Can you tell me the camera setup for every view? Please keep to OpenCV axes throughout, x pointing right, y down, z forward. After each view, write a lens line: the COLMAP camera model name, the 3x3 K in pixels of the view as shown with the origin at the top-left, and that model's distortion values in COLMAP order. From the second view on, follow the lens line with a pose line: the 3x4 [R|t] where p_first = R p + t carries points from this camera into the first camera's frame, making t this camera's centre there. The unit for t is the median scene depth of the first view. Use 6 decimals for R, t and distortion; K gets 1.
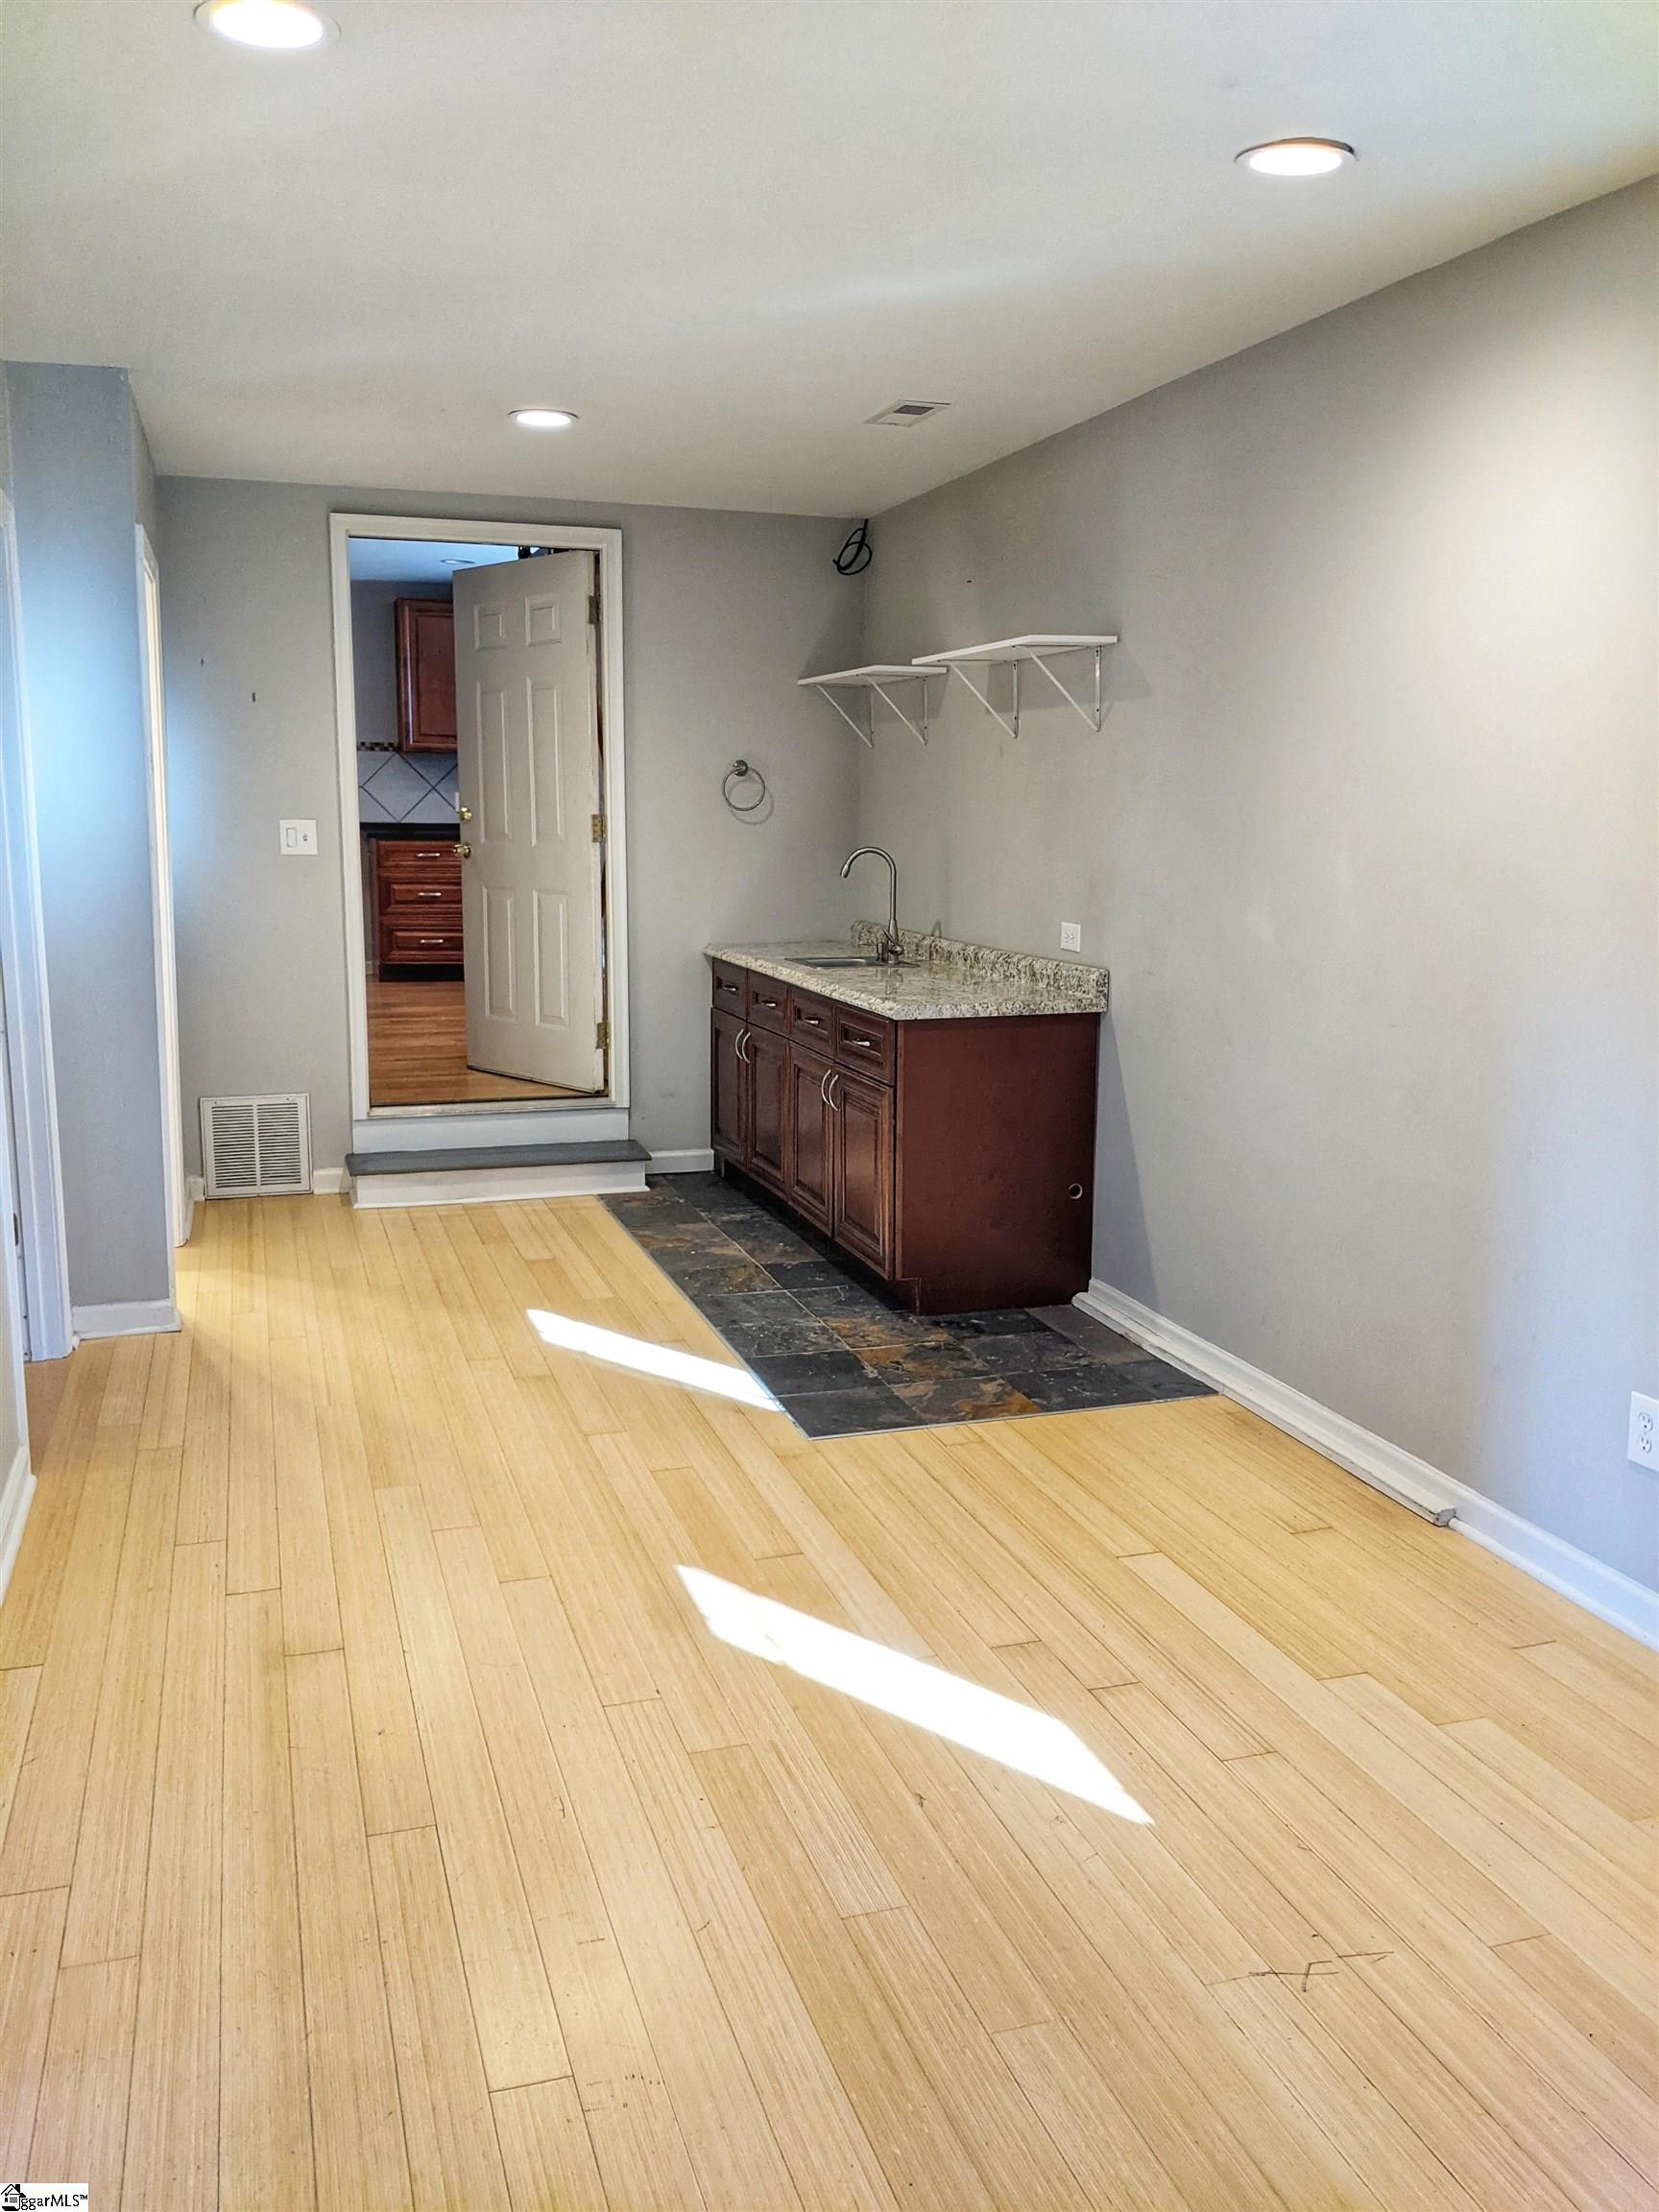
lens RADIAL K [[1785.9, 0, 822.2], [0, 1785.9, 1105.2], [0, 0, 1]] dist [0.032518, -0.006595]
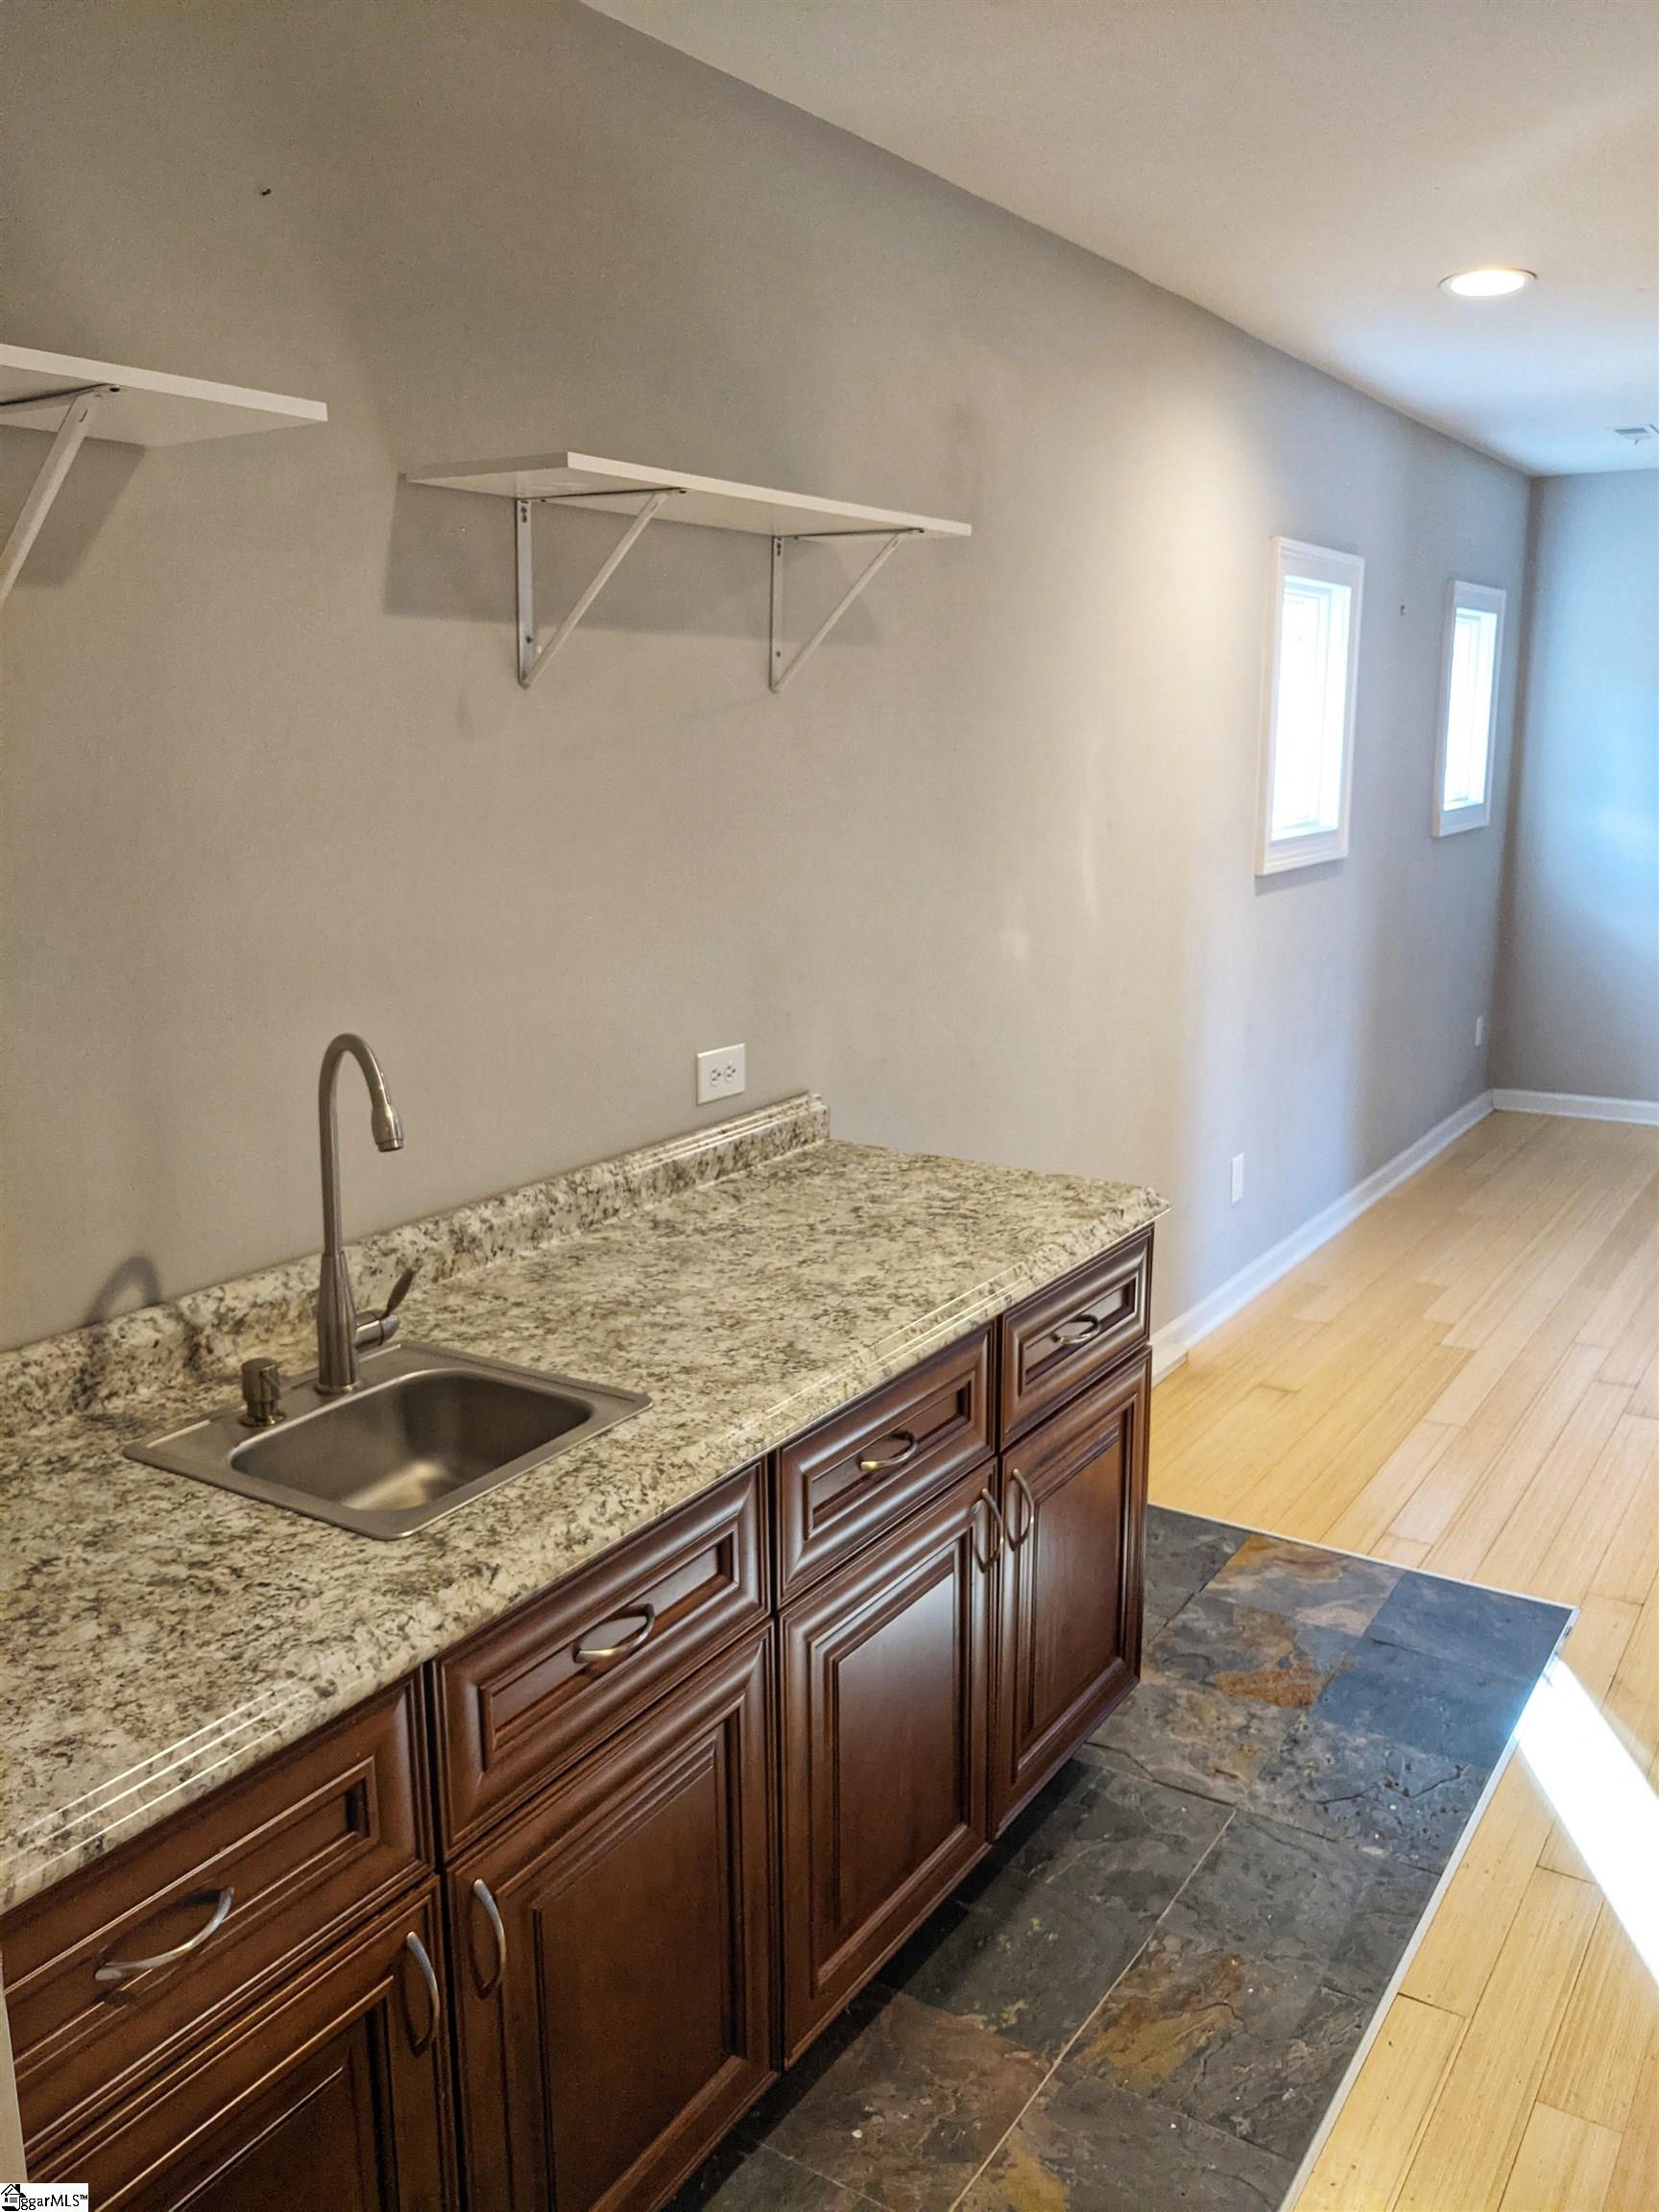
lens RADIAL K [[1785.9, 0, 822.2], [0, 1785.9, 1105.2], [0, 0, 1]] dist [0.032518, -0.006595]
pose [[-0.634319, -0.157645, 0.756827, -0.333922], [0.140259, 0.939272, 0.313202, -0.292959], [-0.760241, 0.304822, -0.573687, 1.515850]]
